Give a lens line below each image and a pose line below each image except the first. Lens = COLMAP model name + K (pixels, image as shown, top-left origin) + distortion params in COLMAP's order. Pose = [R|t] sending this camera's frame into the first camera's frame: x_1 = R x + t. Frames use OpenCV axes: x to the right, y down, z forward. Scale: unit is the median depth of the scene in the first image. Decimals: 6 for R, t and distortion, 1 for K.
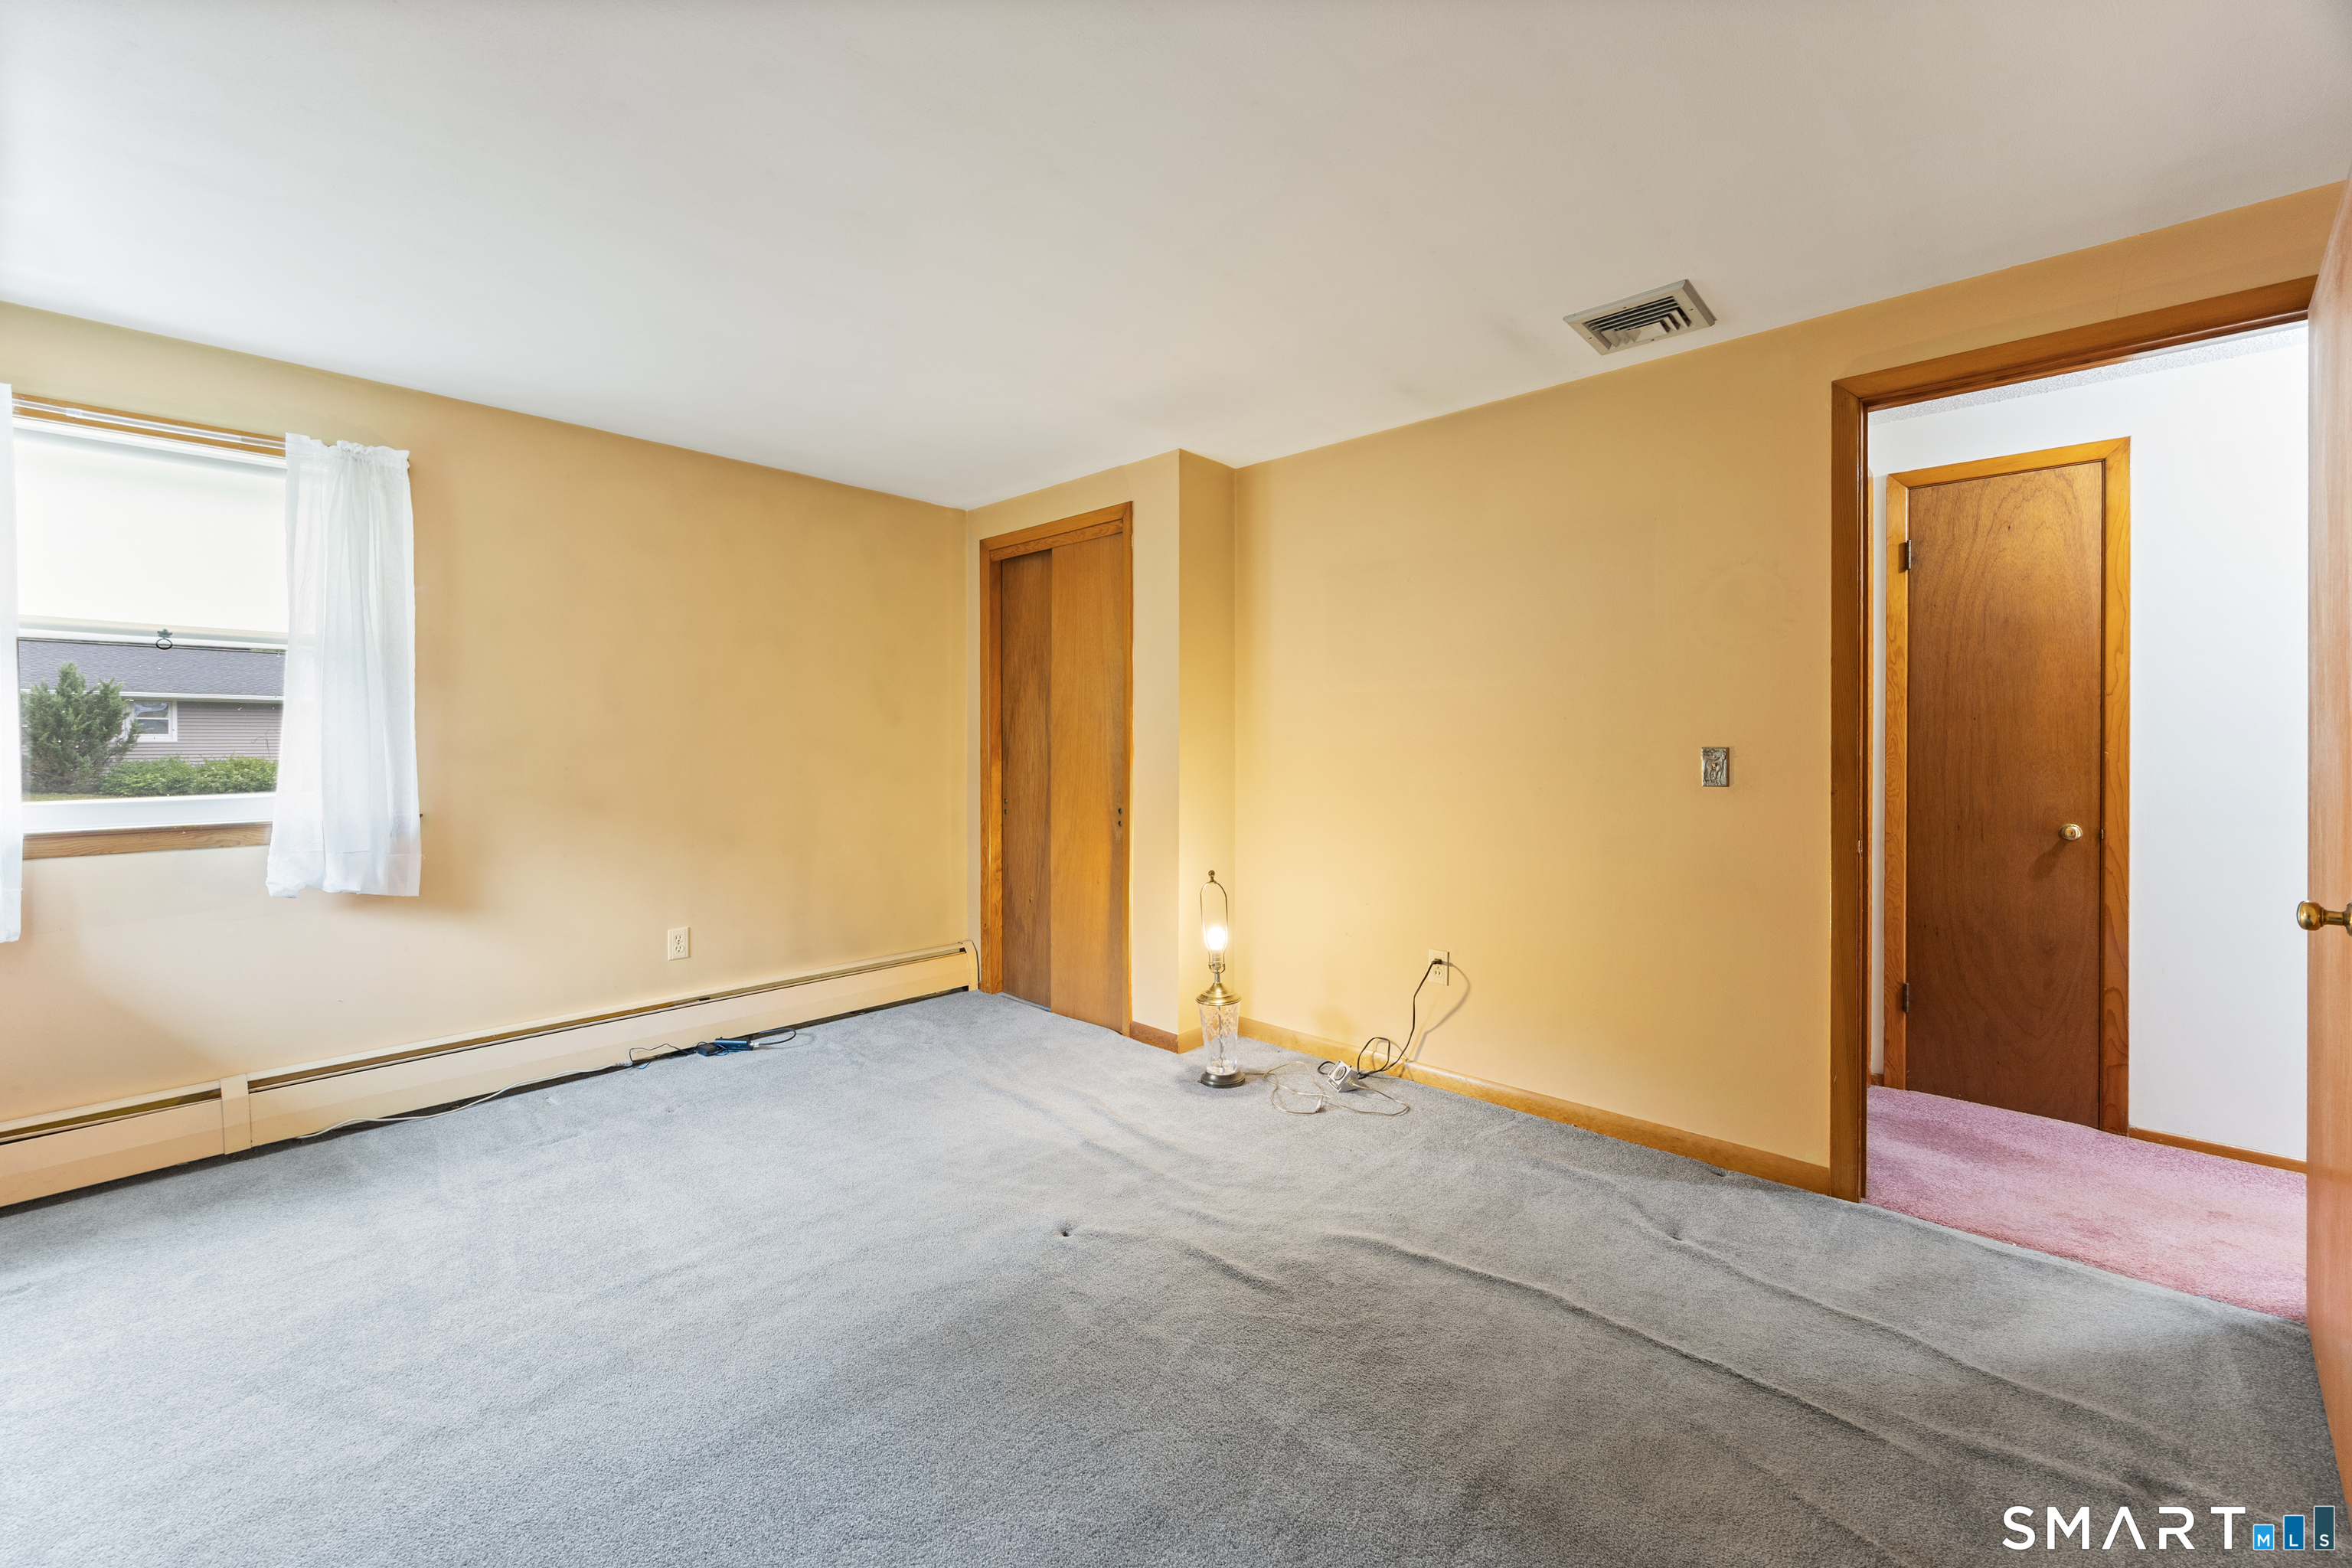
lens RADIAL K [[931.0, 0, 1170.6], [0, 931.0, 752.1], [0, 0, 1]] dist [0.000068, 0.000565]
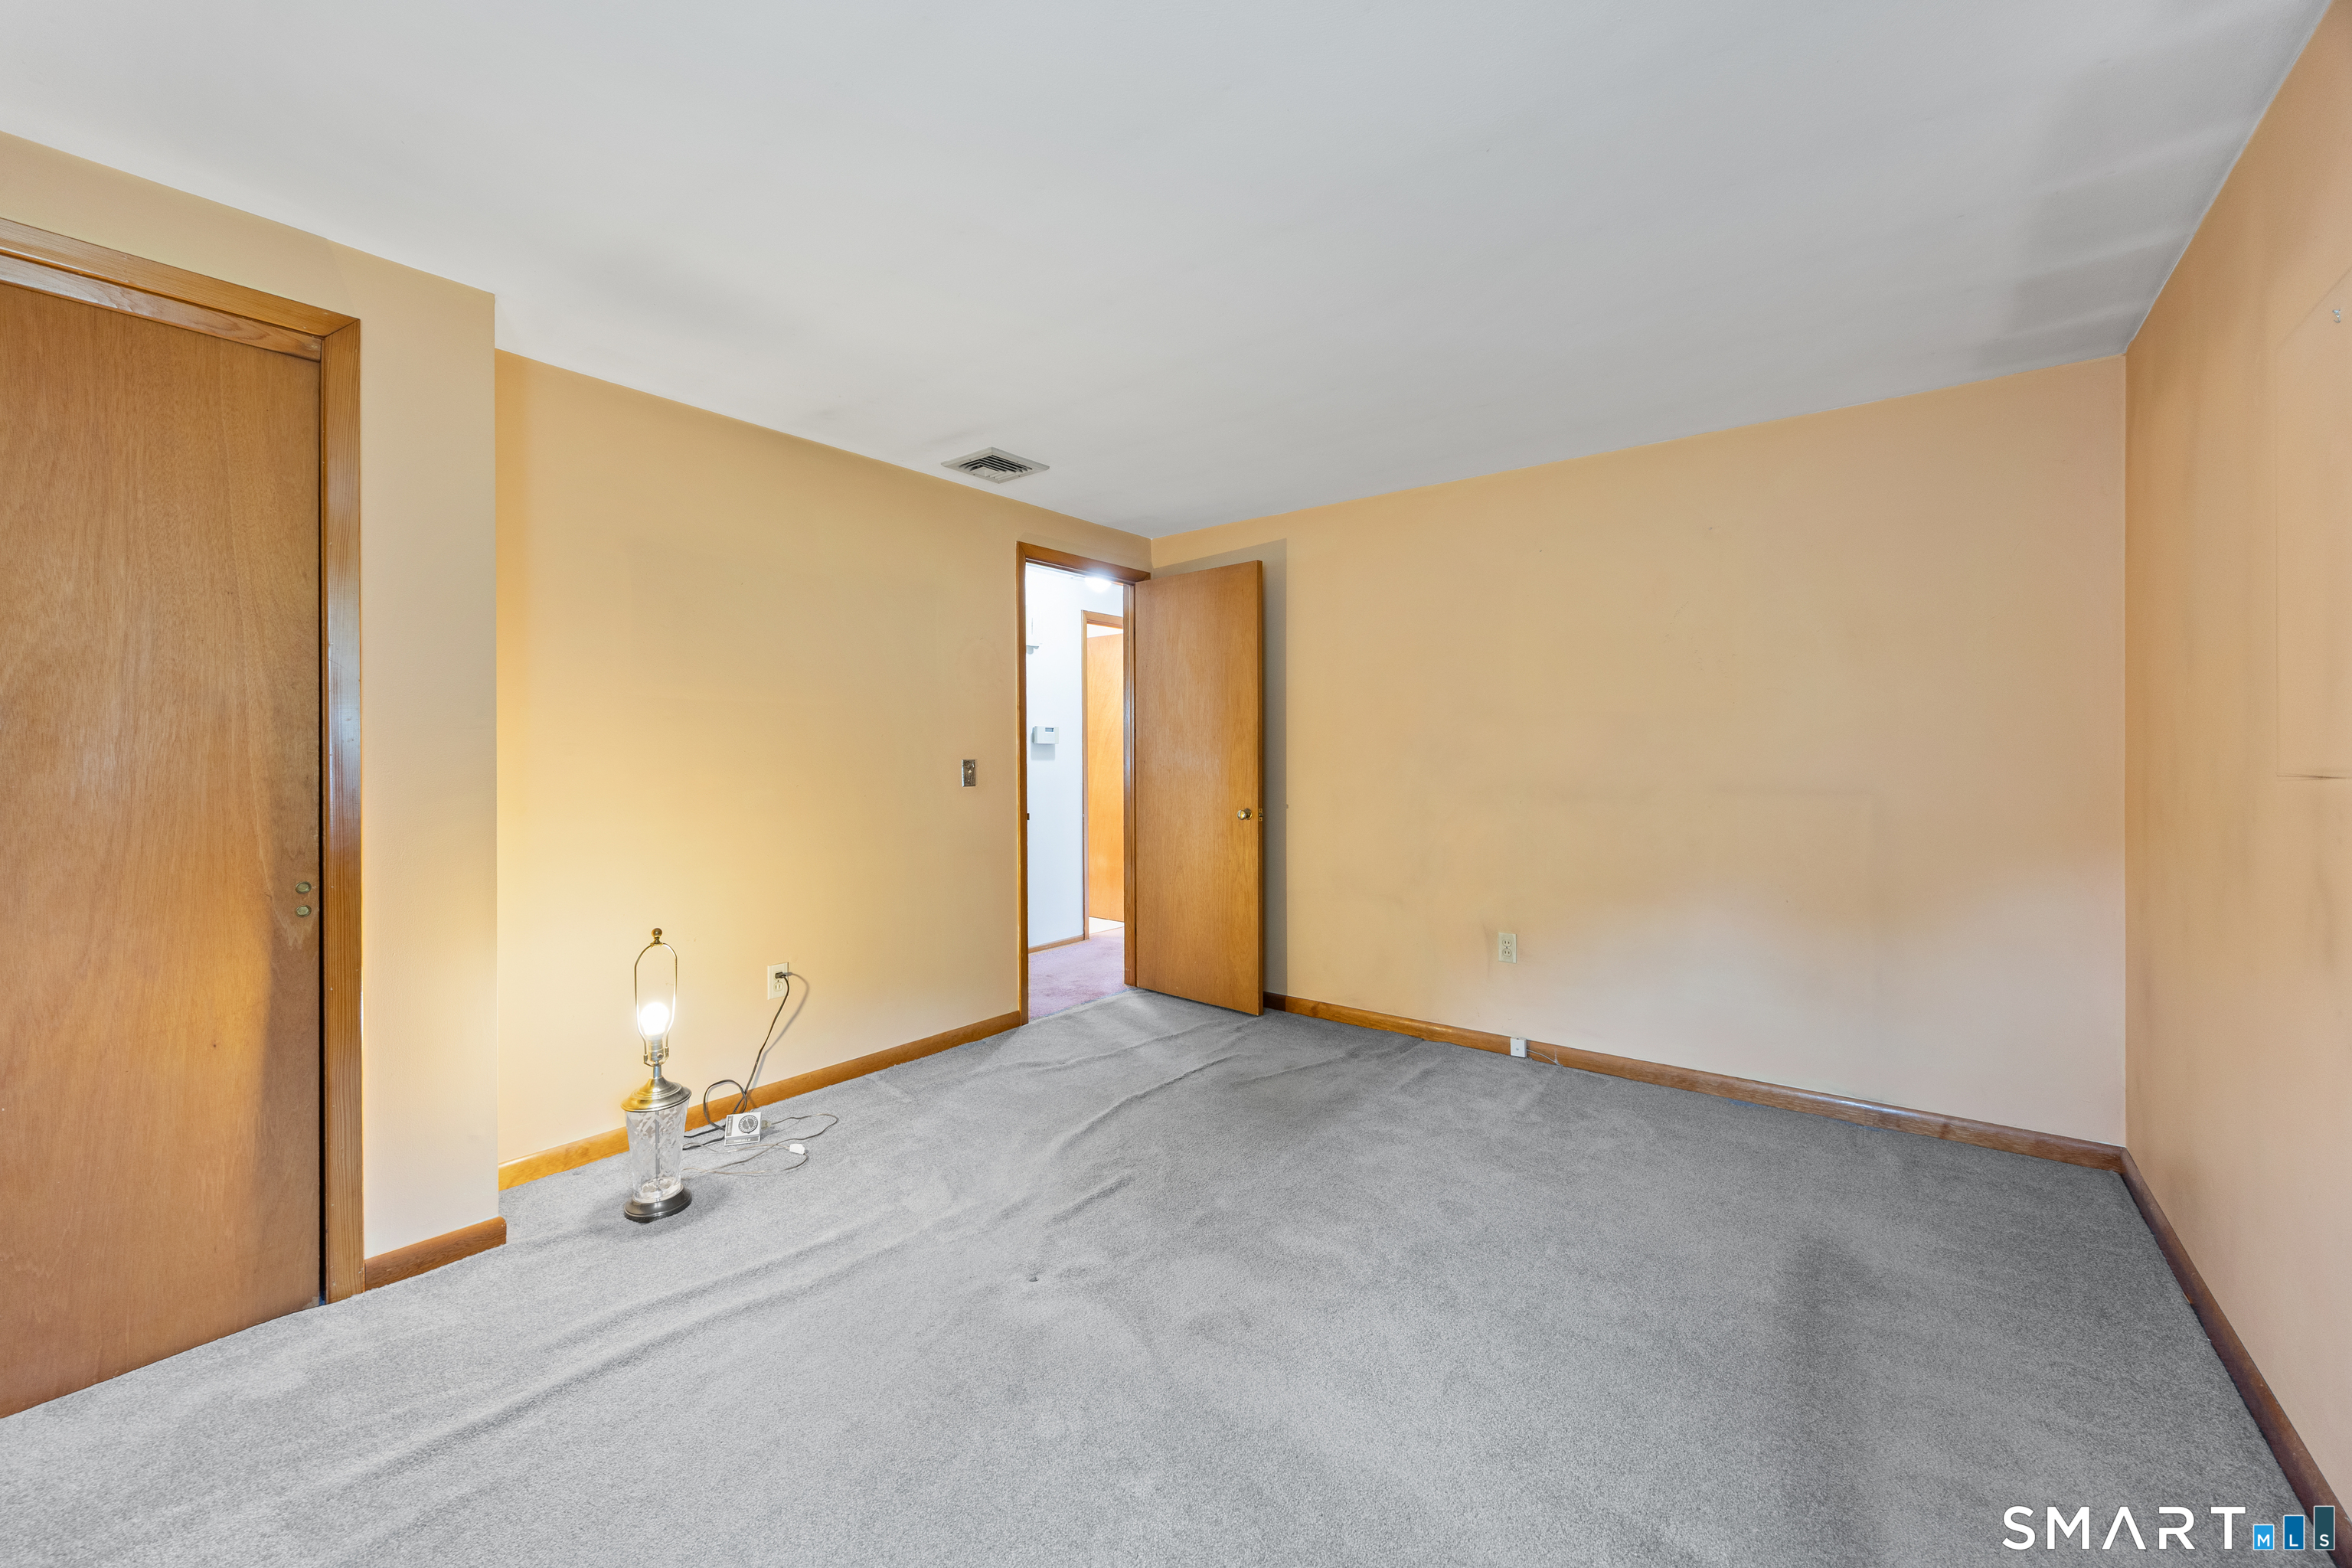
lens RADIAL K [[904.1, 0, 1187.6], [0, 904.1, 761.5], [0, 0, 1]] dist [0.001045, 0.000246]
pose [[-0.096632, -0.007029, 0.995295, -0.837338], [0.009485, 0.999923, 0.007983, -0.009827], [-0.995275, 0.010212, -0.096558, 0.755439]]
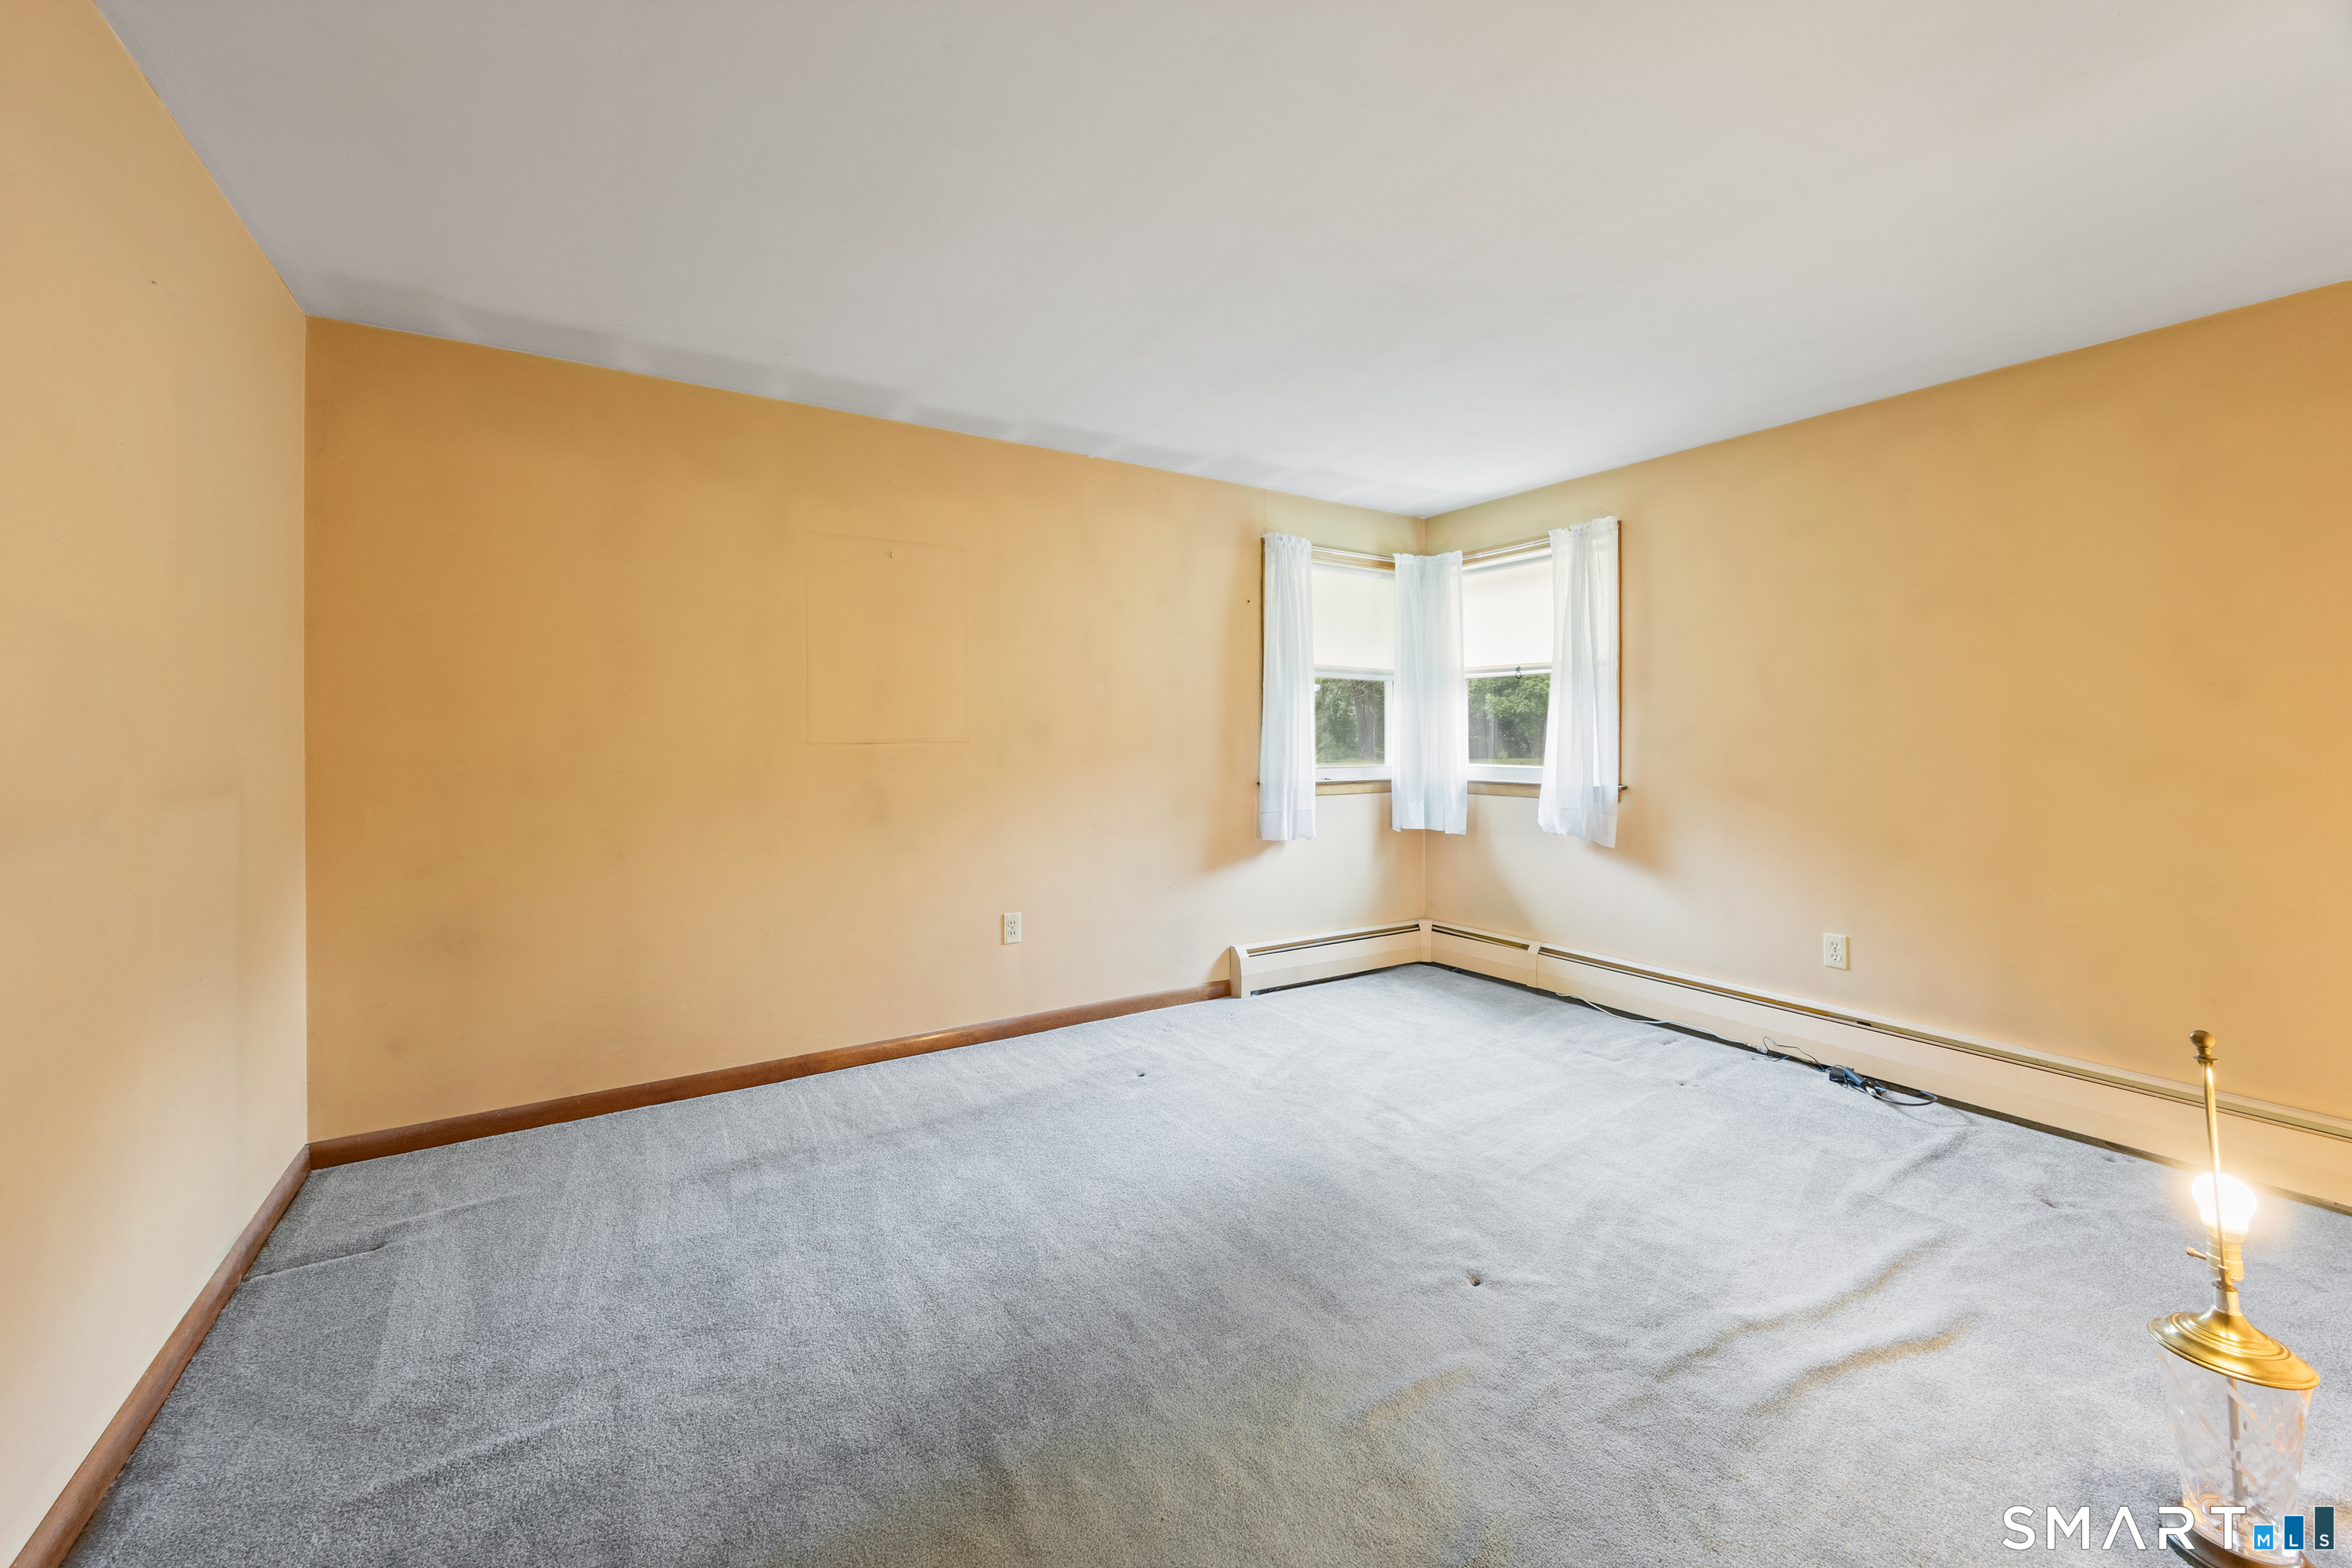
lens RADIAL K [[931.0, 0, 1170.6], [0, 931.0, 752.1], [0, 0, 1]] dist [0.000068, 0.000565]
pose [[-0.266162, 0.019039, -0.963740, 0.667428], [-0.007615, 0.999732, 0.021853, -0.006677], [0.963898, 0.013155, -0.265945, 0.774664]]
